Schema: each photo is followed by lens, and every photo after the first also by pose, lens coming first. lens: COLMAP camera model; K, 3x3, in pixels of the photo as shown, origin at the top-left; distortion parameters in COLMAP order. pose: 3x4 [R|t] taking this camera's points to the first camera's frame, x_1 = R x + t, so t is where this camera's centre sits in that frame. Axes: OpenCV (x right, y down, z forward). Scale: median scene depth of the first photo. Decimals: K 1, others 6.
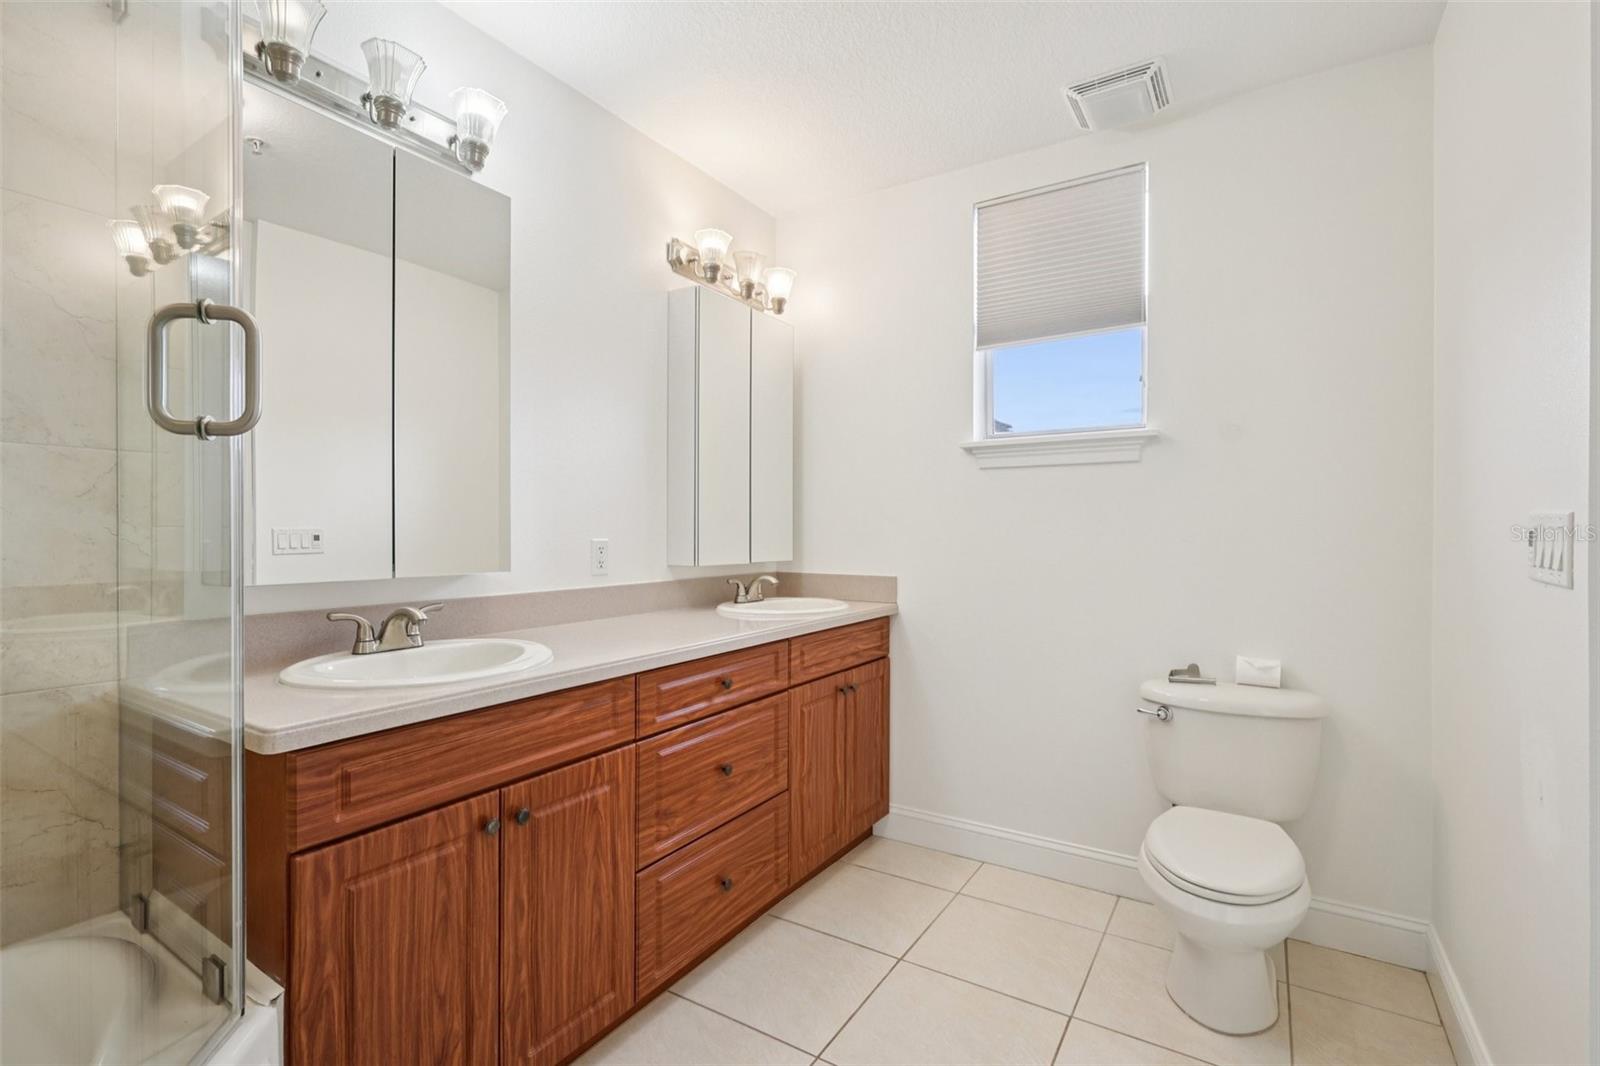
lens RADIAL K [[741.8, 0, 784.1], [0, 741.8, 528.7], [0, 0, 1]] dist [-0.003053, 0.001130]
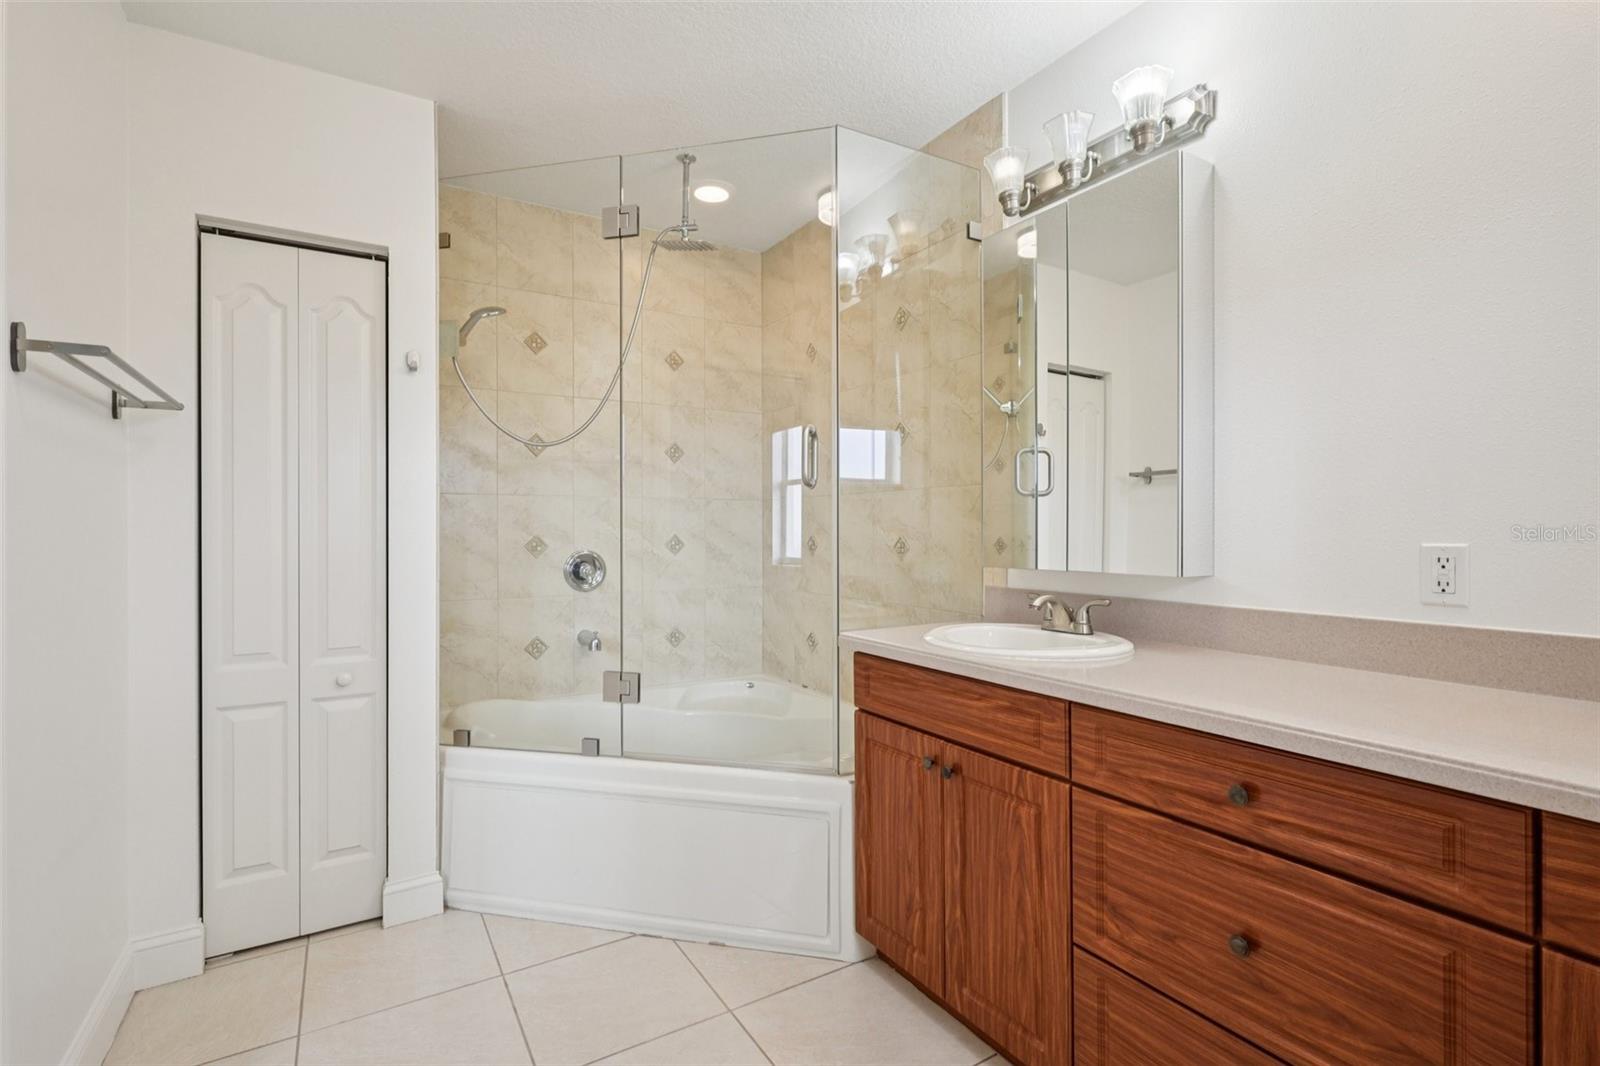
lens RADIAL K [[741.8, 0, 804.0], [0, 741.8, 537.6], [0, 0, 1]] dist [-0.003053, 0.001130]
pose [[-0.427987, 0.005236, -0.903770, 0.577783], [0.001008, 0.999985, 0.005316, 0.006765], [0.903784, 0.001364, -0.427986, 0.930363]]
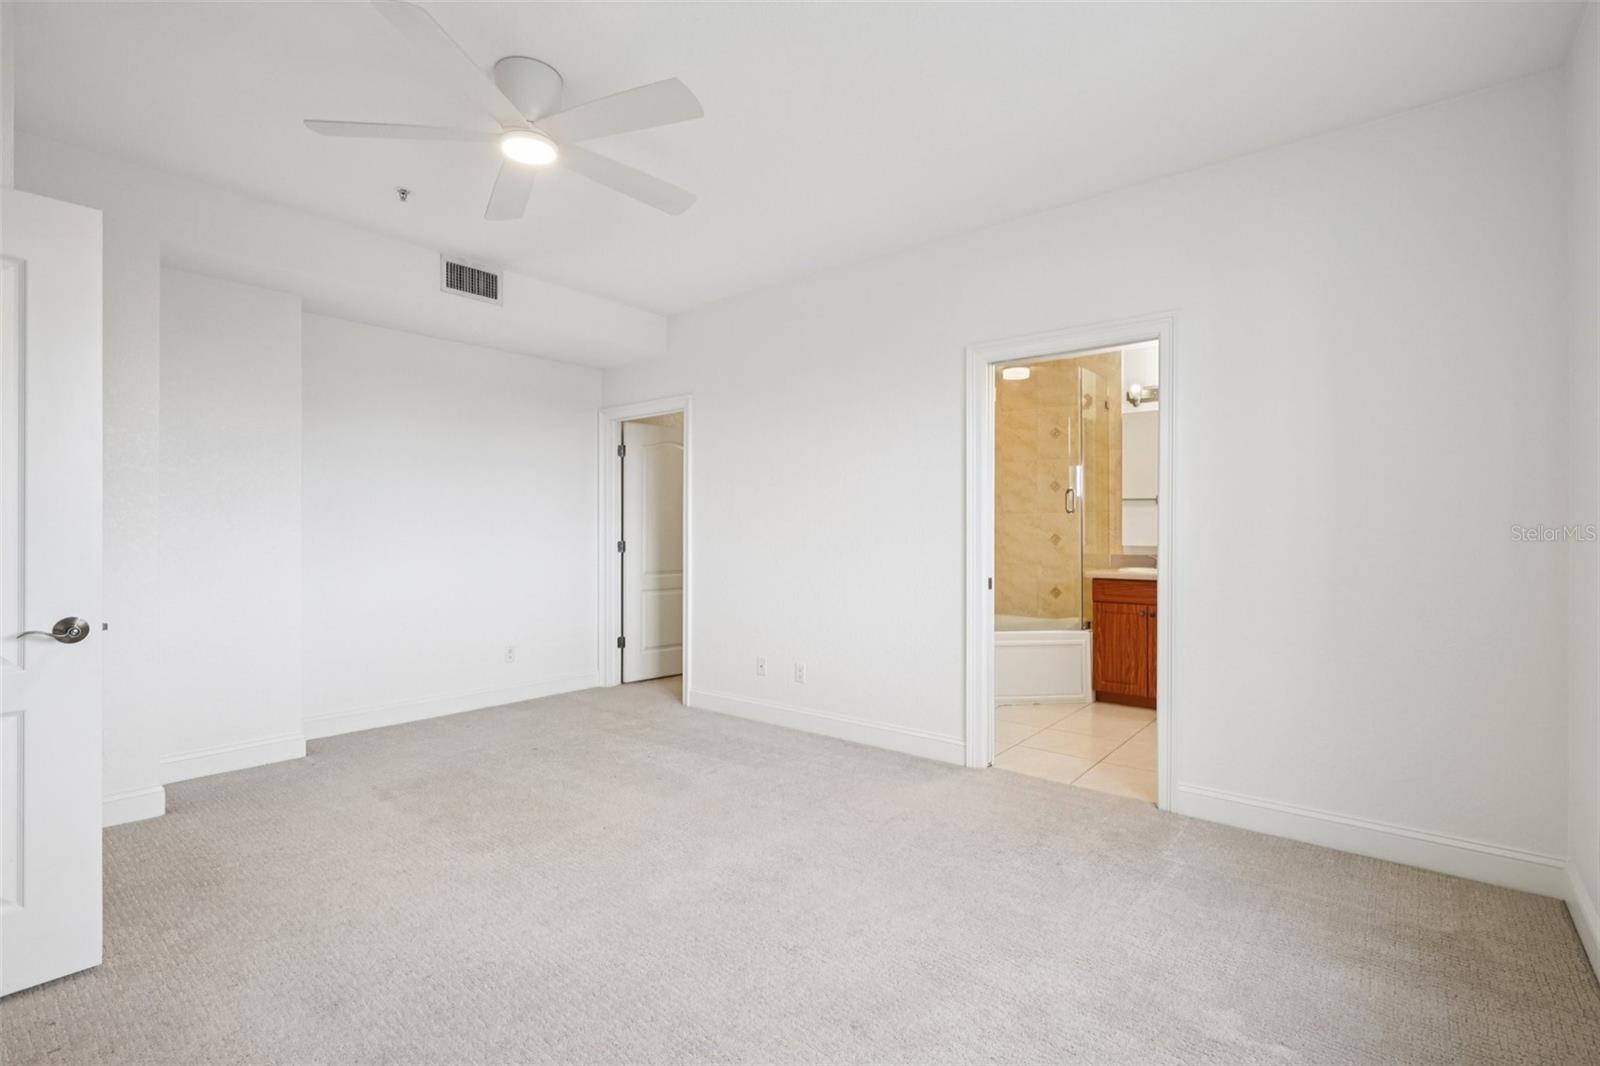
lens RADIAL K [[741.8, 0, 793.8], [0, 741.8, 533.1], [0, 0, 1]] dist [-0.003053, 0.001130]
pose [[-0.113257, -0.009420, -0.993521, 2.291108], [-0.003581, 0.999952, -0.009073, 0.039096], [0.993559, 0.002530, -0.113285, -0.175387]]
